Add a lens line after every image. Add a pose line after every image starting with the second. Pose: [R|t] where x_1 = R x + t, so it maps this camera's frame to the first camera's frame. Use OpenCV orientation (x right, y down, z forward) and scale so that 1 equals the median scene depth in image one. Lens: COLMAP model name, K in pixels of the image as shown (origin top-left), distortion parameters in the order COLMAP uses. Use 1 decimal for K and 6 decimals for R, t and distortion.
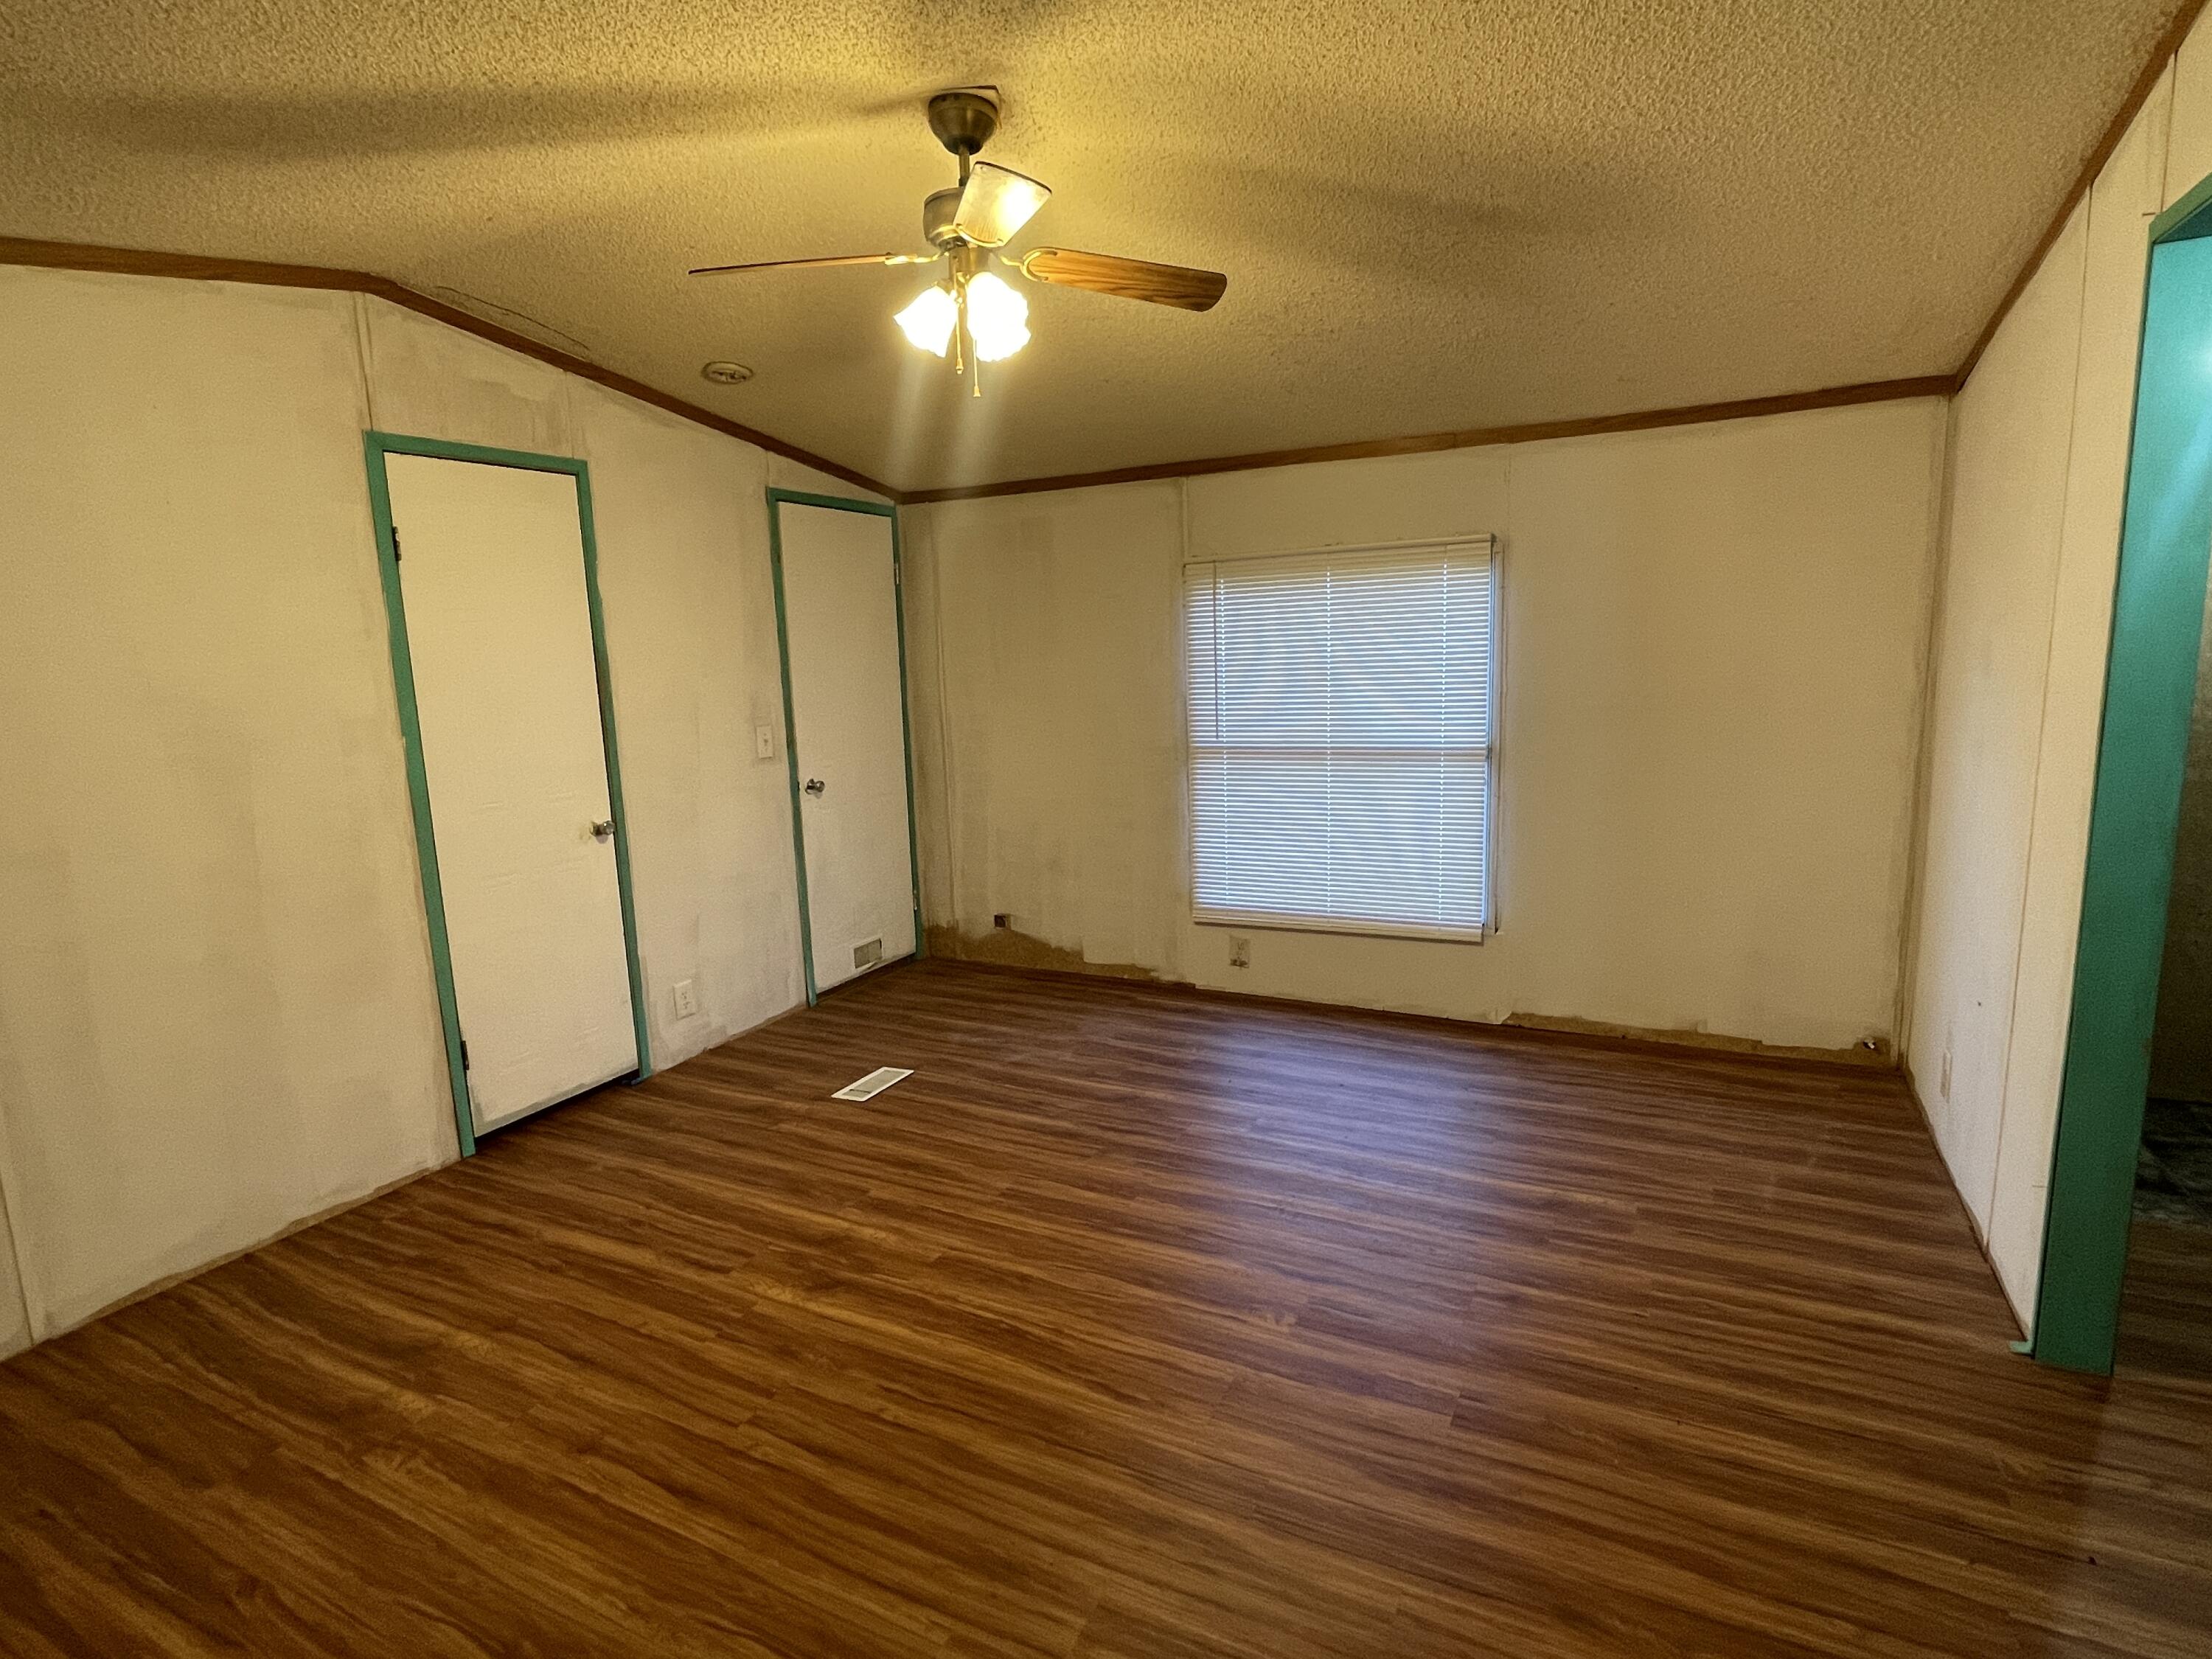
lens RADIAL K [[1132.0, 0, 1100.2], [0, 1132.0, 828.7], [0, 0, 1]] dist [-0.002796, -0.001767]
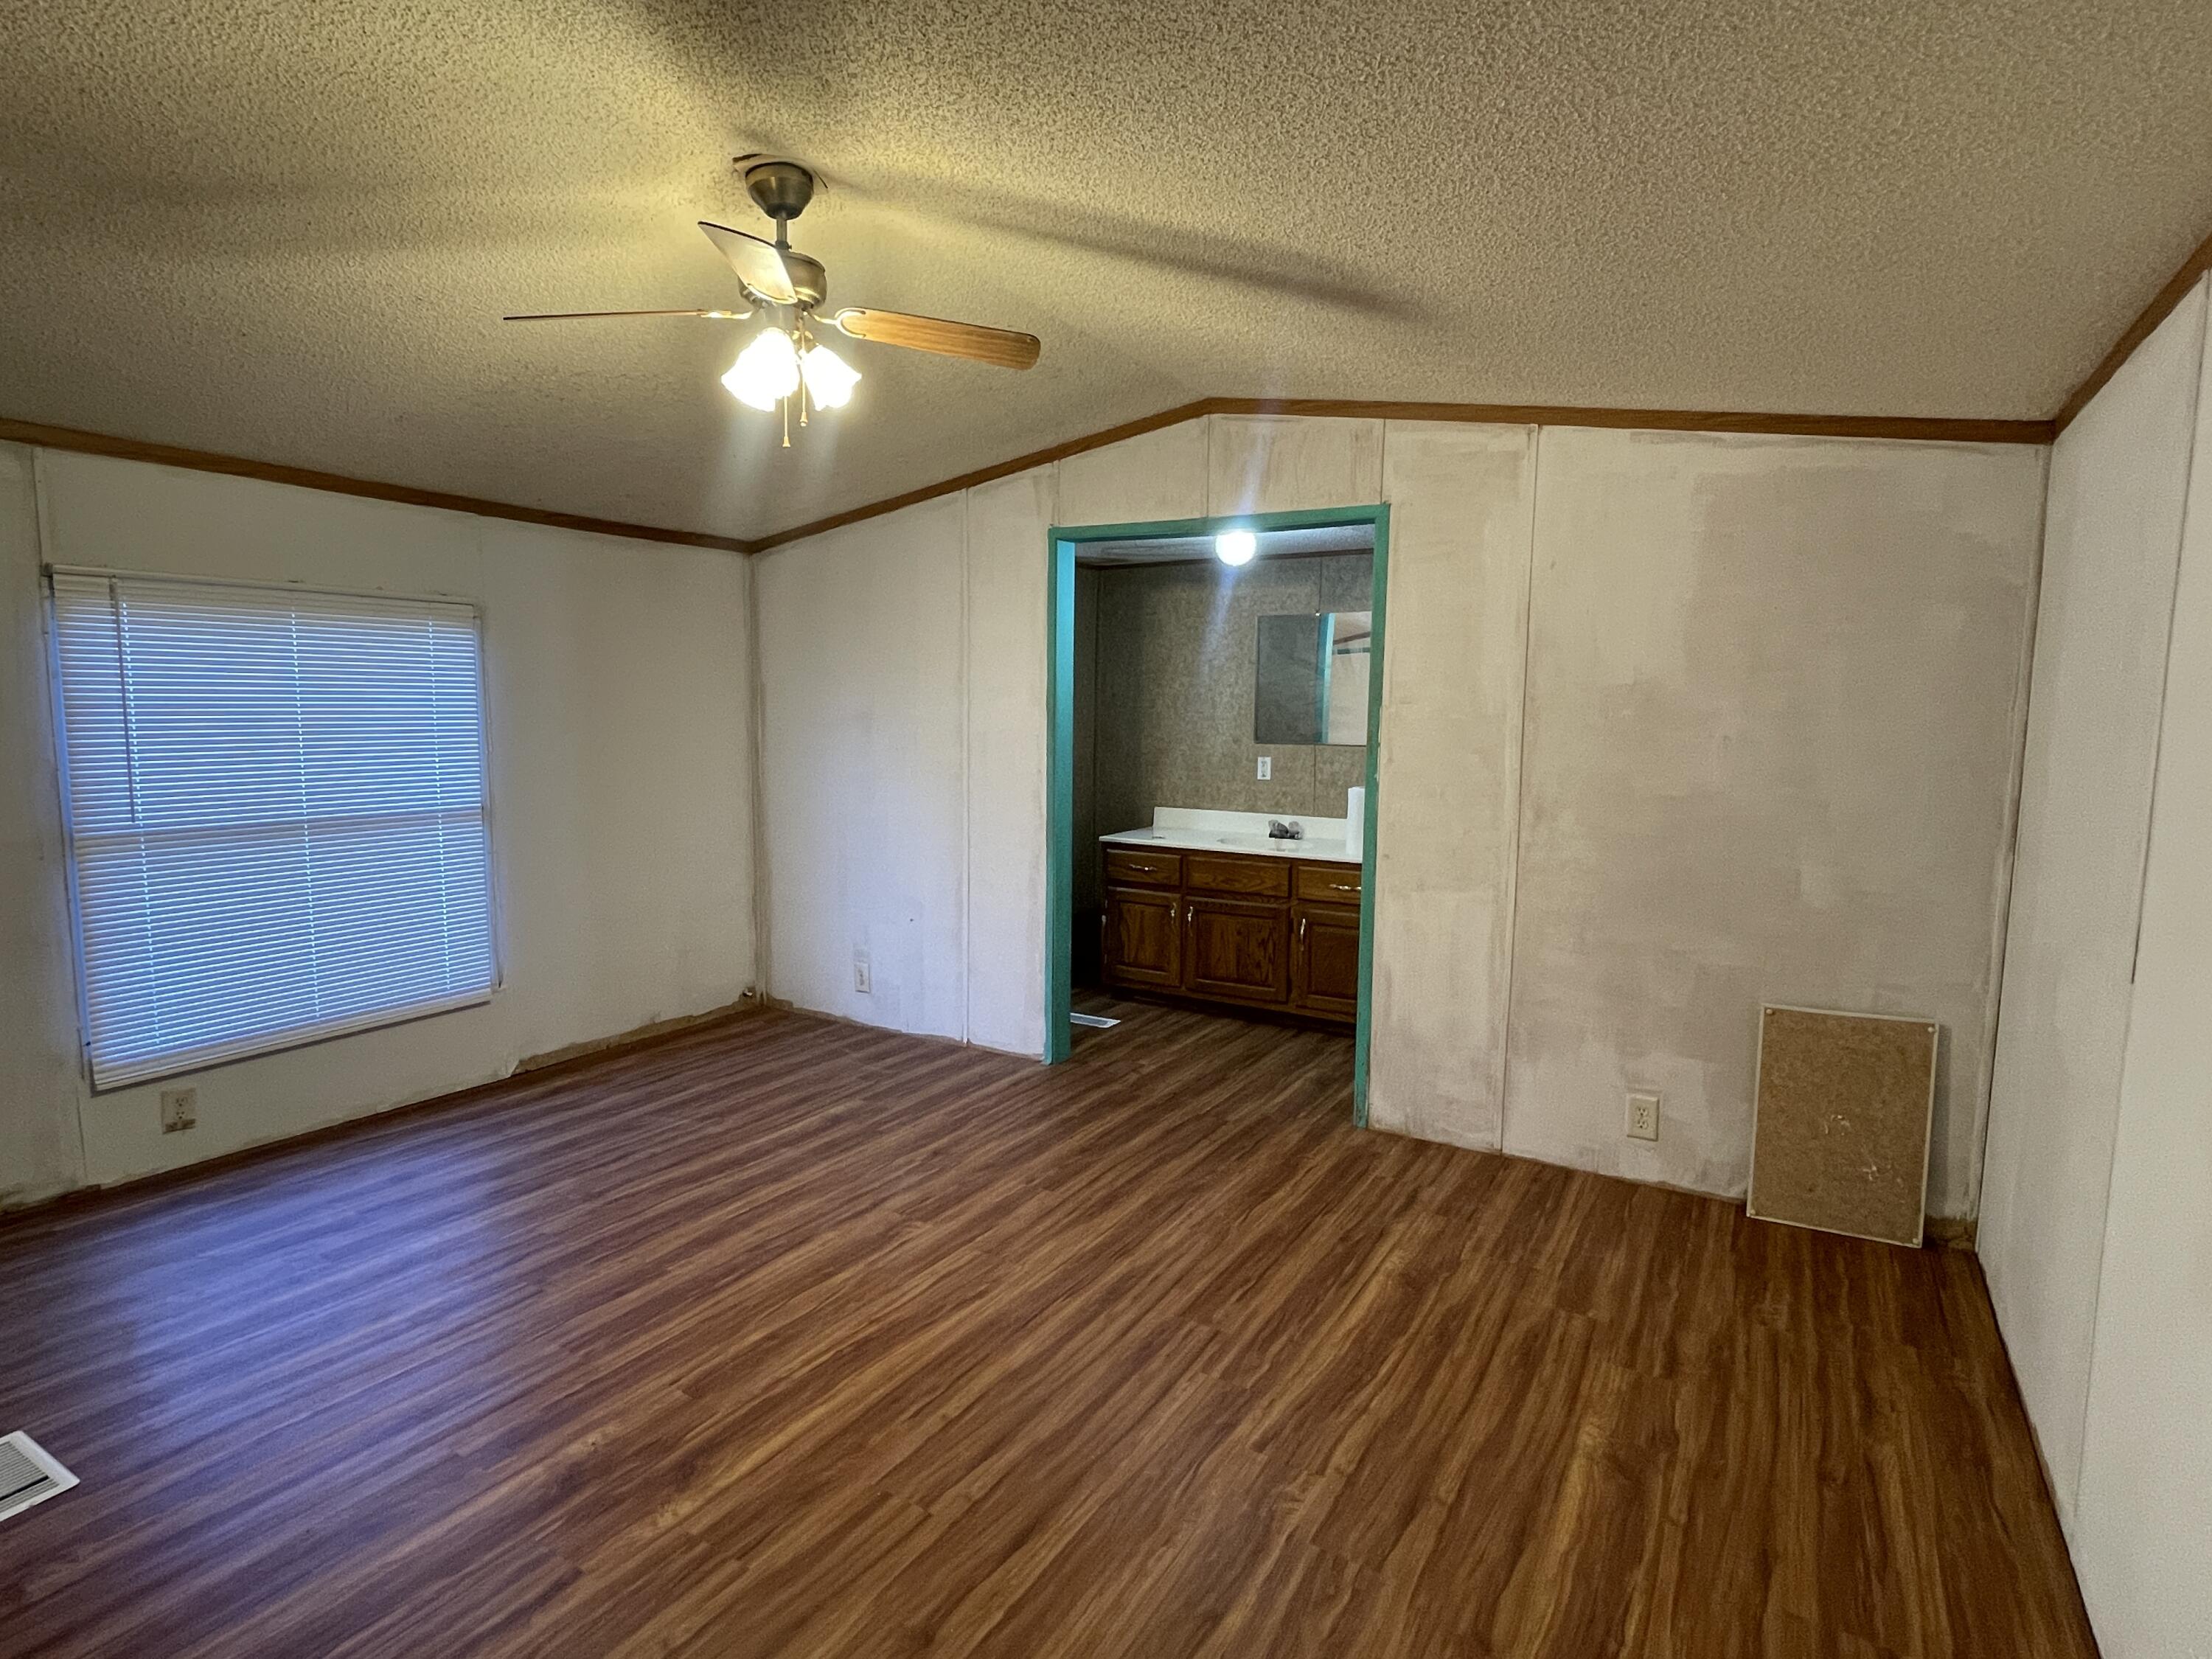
lens RADIAL K [[1132.0, 0, 1100.2], [0, 1132.0, 828.7], [0, 0, 1]] dist [-0.002796, -0.001767]
pose [[0.069457, -0.069587, 0.995155, -0.965892], [0.147033, 0.987383, 0.058781, -0.046256], [-0.986690, 0.142238, 0.078812, 0.577545]]
